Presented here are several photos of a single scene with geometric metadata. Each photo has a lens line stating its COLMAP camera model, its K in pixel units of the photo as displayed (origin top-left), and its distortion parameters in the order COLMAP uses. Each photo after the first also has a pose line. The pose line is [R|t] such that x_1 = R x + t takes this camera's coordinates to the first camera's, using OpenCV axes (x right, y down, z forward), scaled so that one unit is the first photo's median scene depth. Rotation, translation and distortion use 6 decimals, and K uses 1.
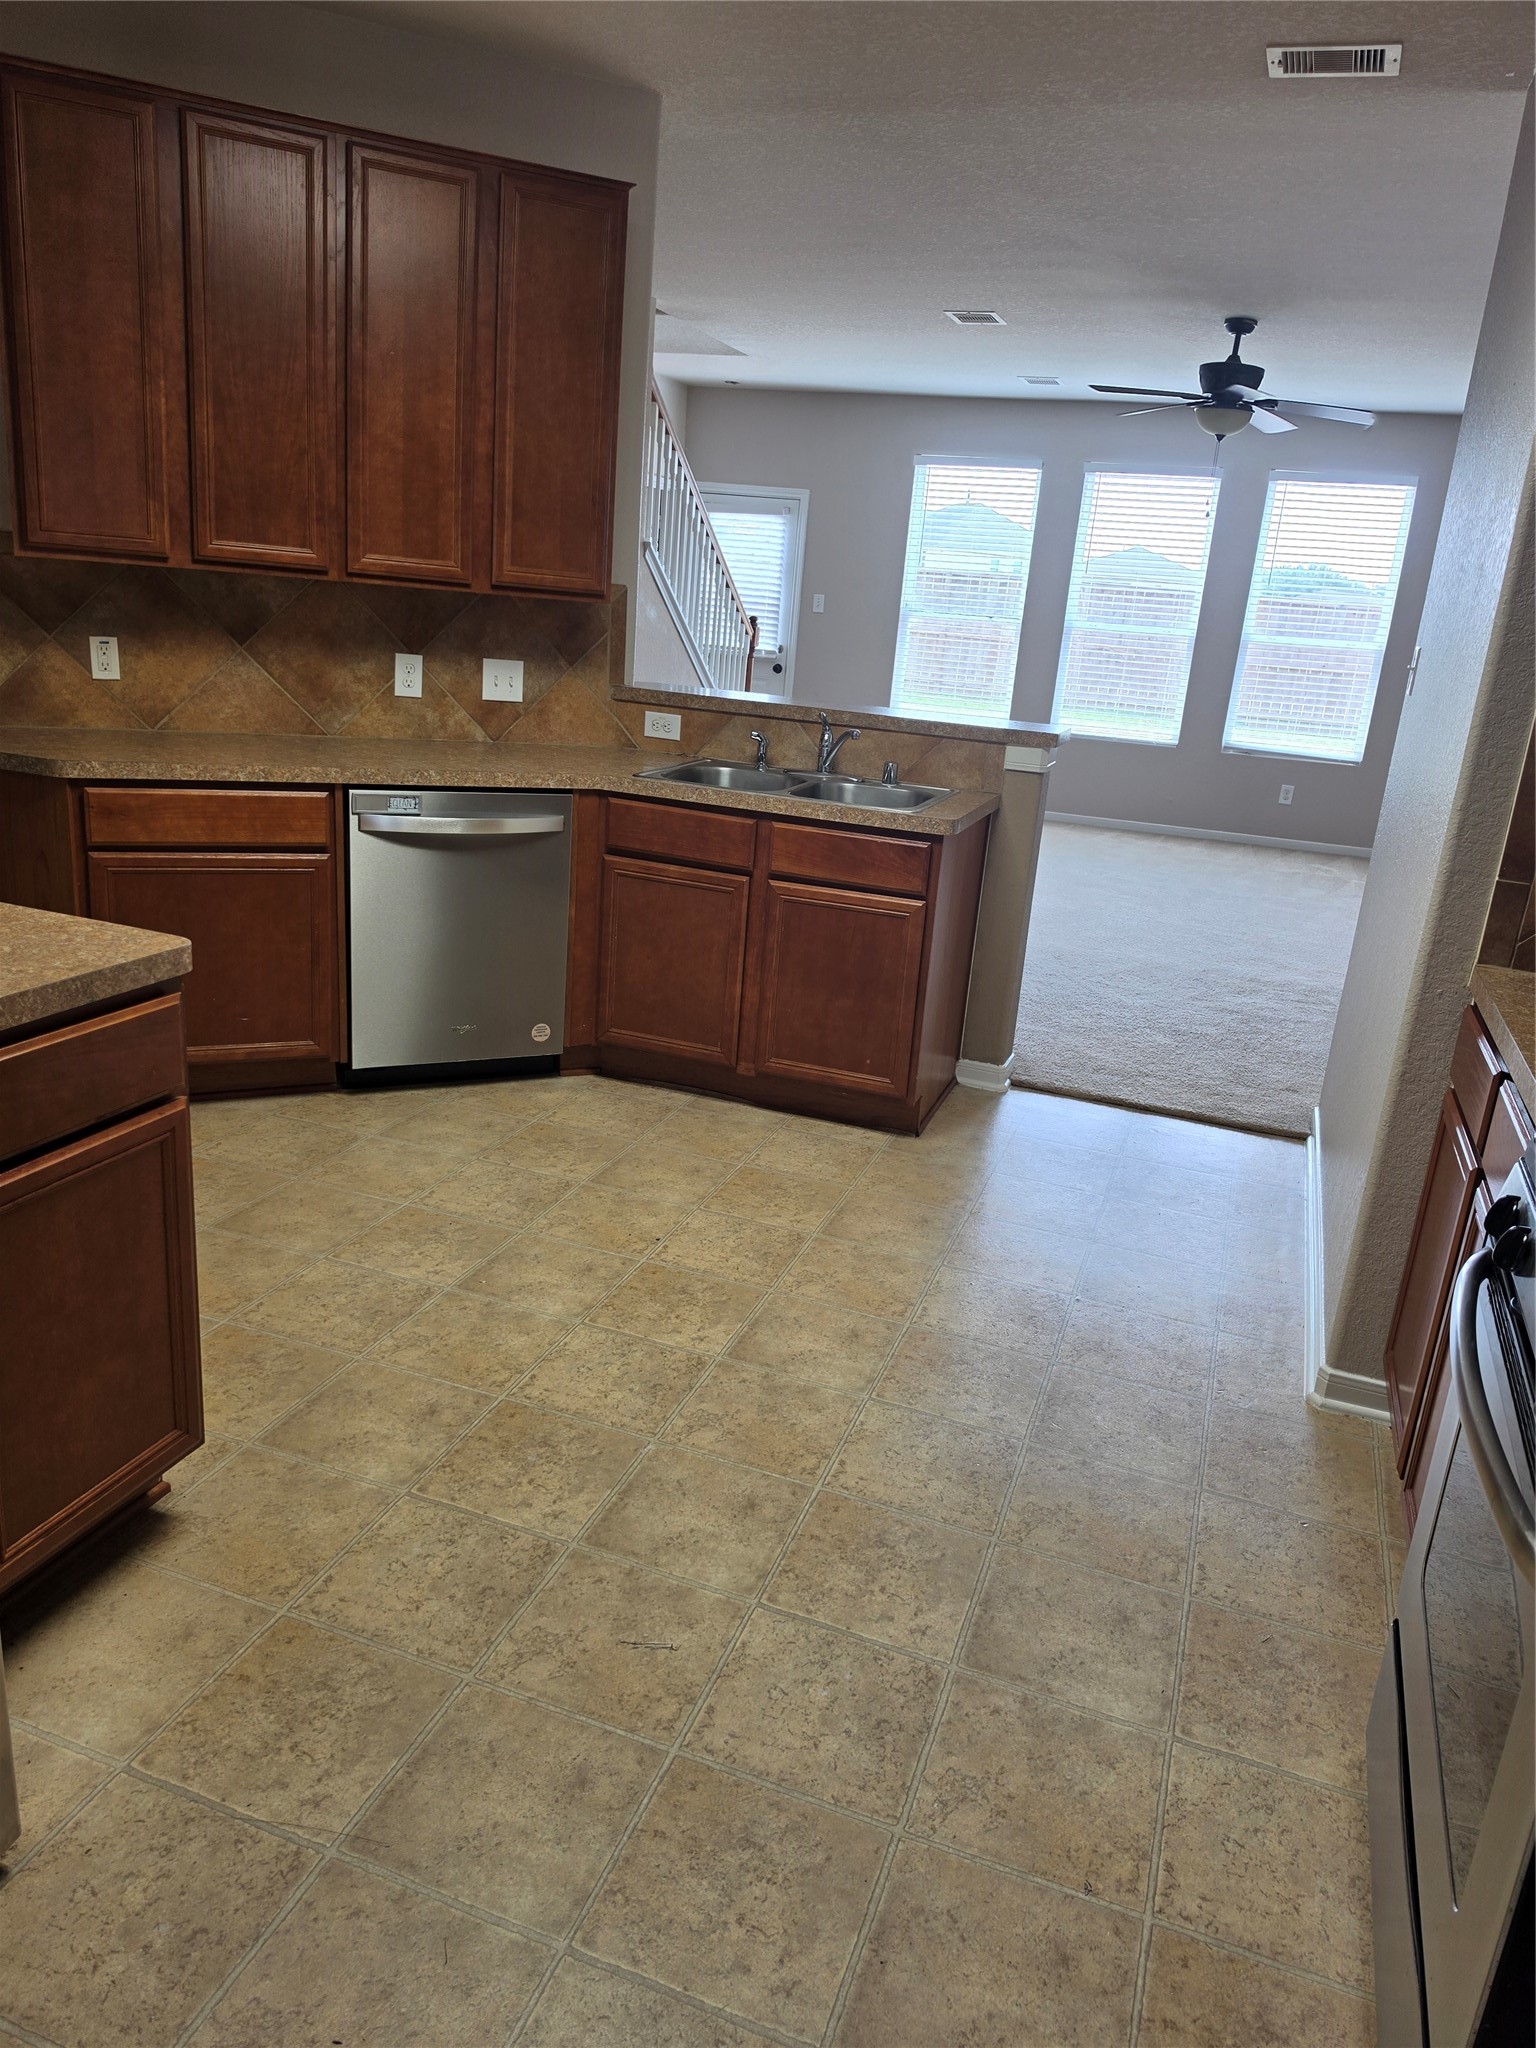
lens RADIAL K [[1428.1, 0, 780.3], [0, 1428.1, 995.6], [0, 0, 1]] dist [0.051608, -0.061999]
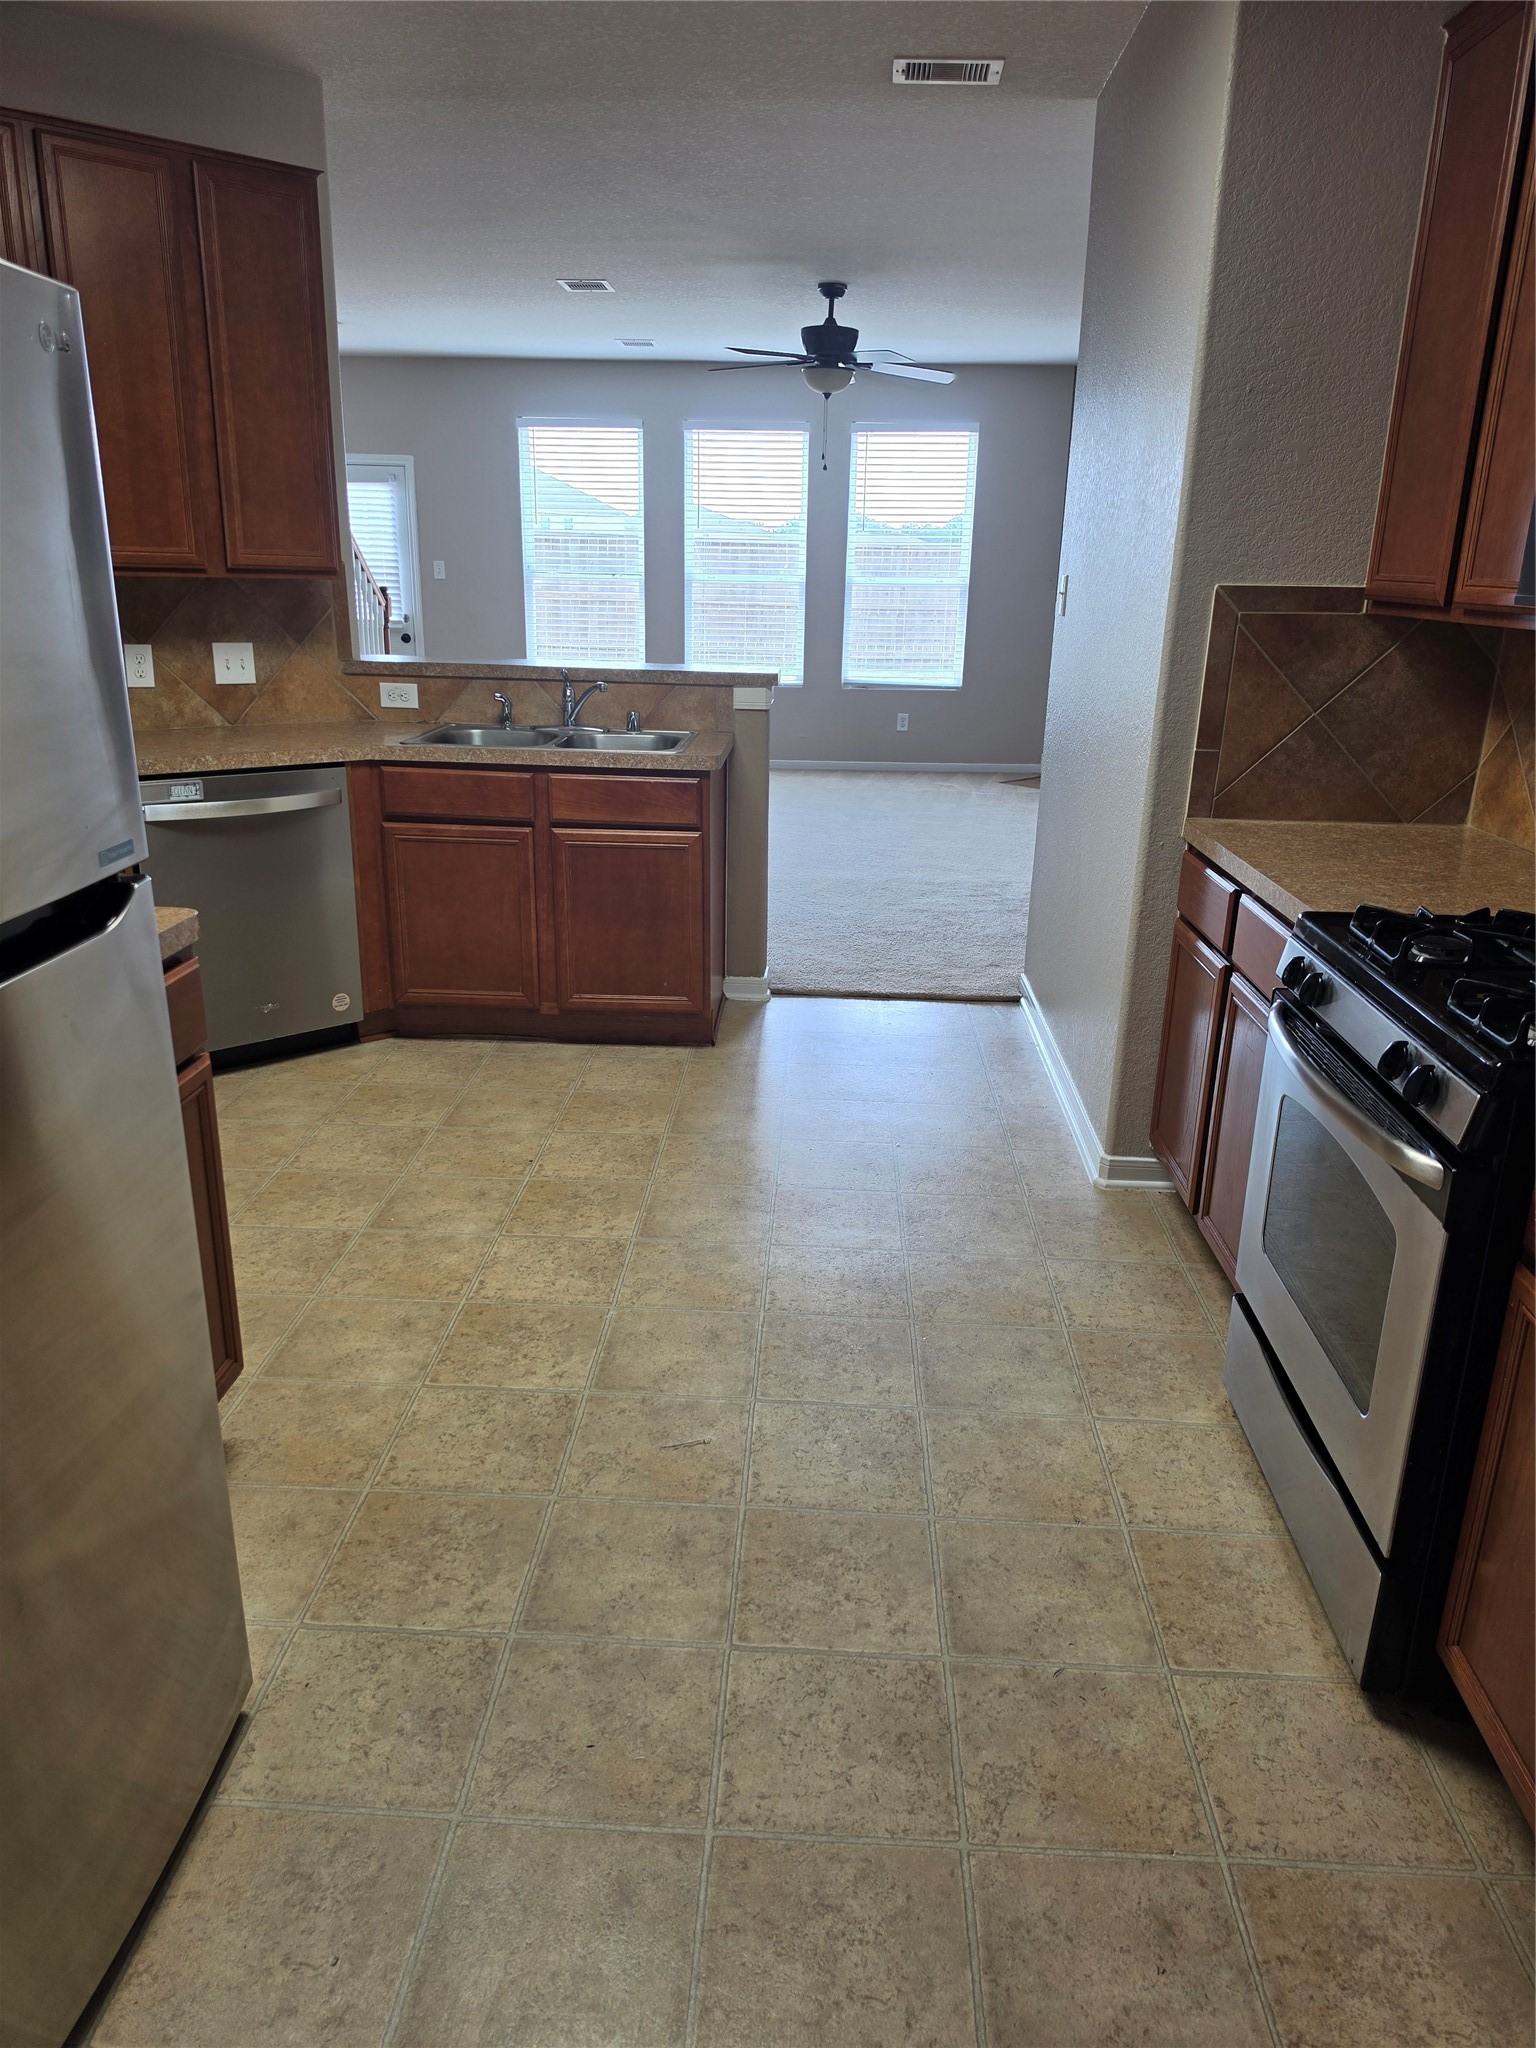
lens RADIAL K [[1428.1, 0, 788.8], [0, 1428.1, 1003.7], [0, 0, 1]] dist [0.051608, -0.061999]
pose [[0.953140, -0.143068, 0.266565, -0.143178], [0.134541, 0.989642, 0.050079, 0.019694], [-0.270968, -0.011868, 0.962515, -0.088395]]
